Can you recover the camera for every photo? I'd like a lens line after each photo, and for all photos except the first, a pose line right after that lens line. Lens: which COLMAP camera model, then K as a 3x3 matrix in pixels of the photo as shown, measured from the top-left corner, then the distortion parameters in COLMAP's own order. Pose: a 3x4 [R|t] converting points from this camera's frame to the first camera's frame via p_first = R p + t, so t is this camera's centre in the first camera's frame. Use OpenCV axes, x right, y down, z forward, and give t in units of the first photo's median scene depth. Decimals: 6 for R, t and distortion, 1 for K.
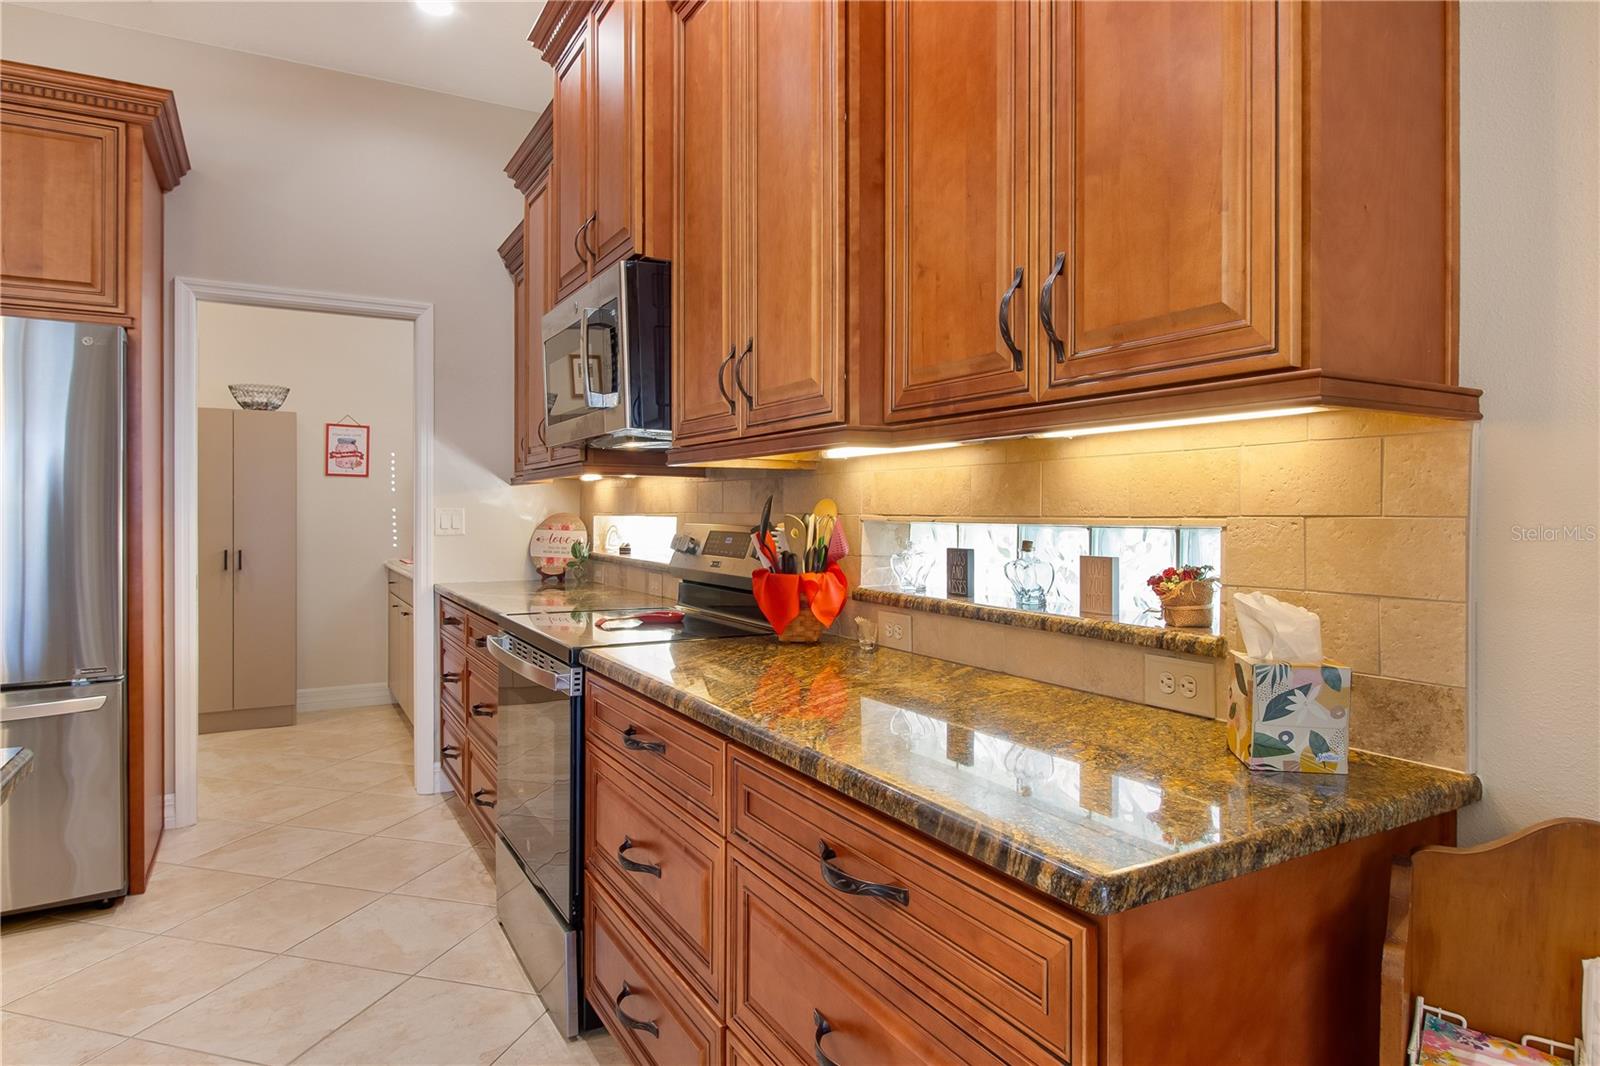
lens RADIAL K [[924.3, 0, 810.9], [0, 924.3, 514.9], [0, 0, 1]] dist [0.007135, -0.011823]
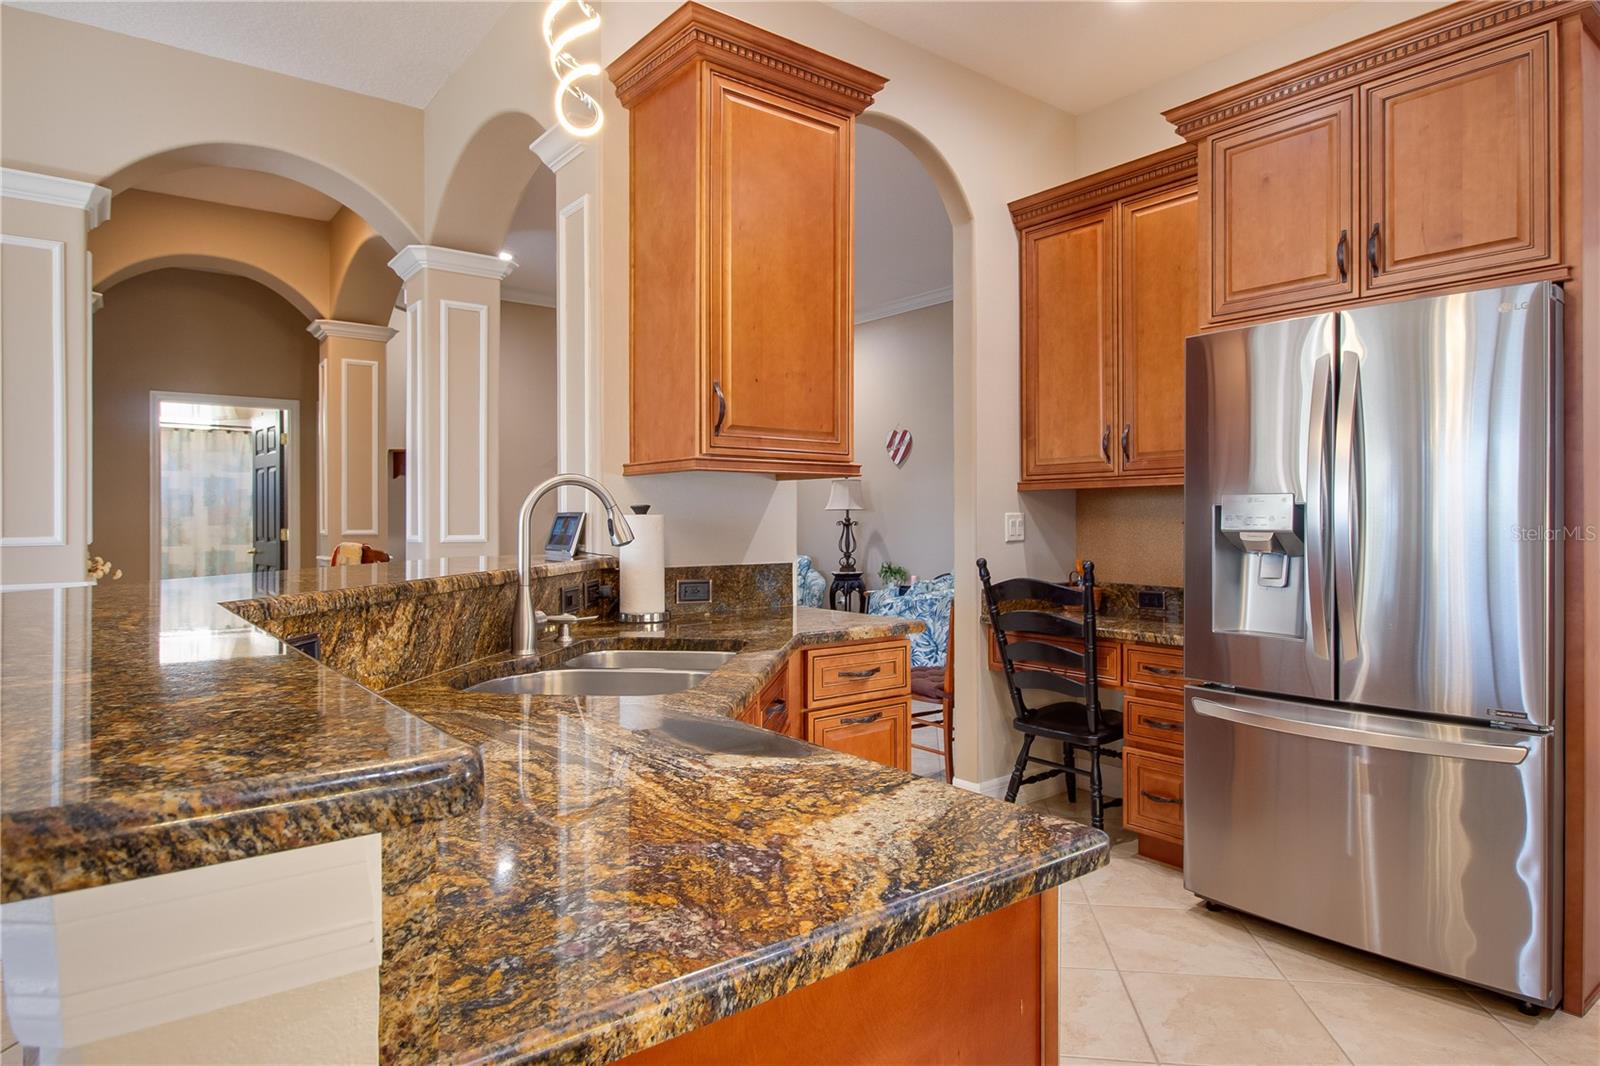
lens RADIAL K [[944.2, 0, 798.0], [0, 944.2, 517.2], [0, 0, 1]] dist [0.015124, -0.017209]
pose [[0.152296, -0.002610, -0.988332, -0.064557], [-0.001890, 0.999994, -0.002932, 0.000300], [0.988333, 0.002314, 0.152290, 0.315144]]
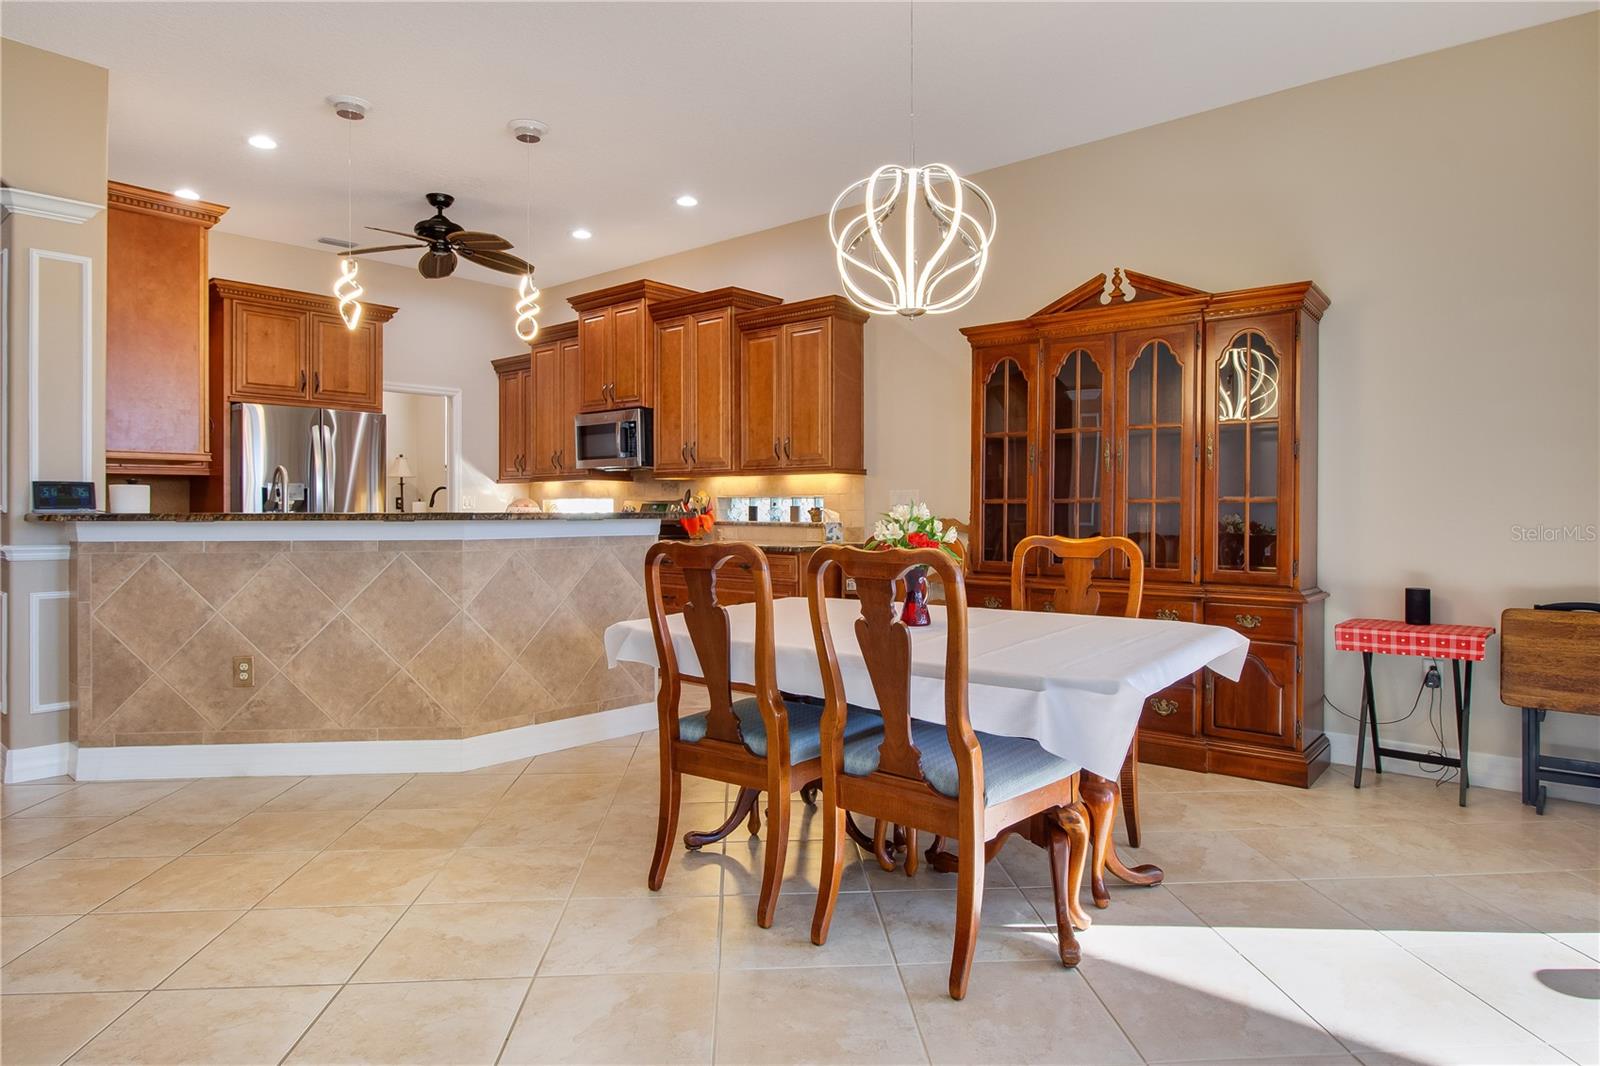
lens RADIAL K [[924.3, 0, 810.9], [0, 924.3, 514.9], [0, 0, 1]] dist [0.007135, -0.011823]
pose [[0.941509, -0.005205, 0.336946, -0.634169], [0.003646, 0.999980, 0.005257, 0.044236], [-0.336967, -0.003721, 0.941509, -1.813395]]
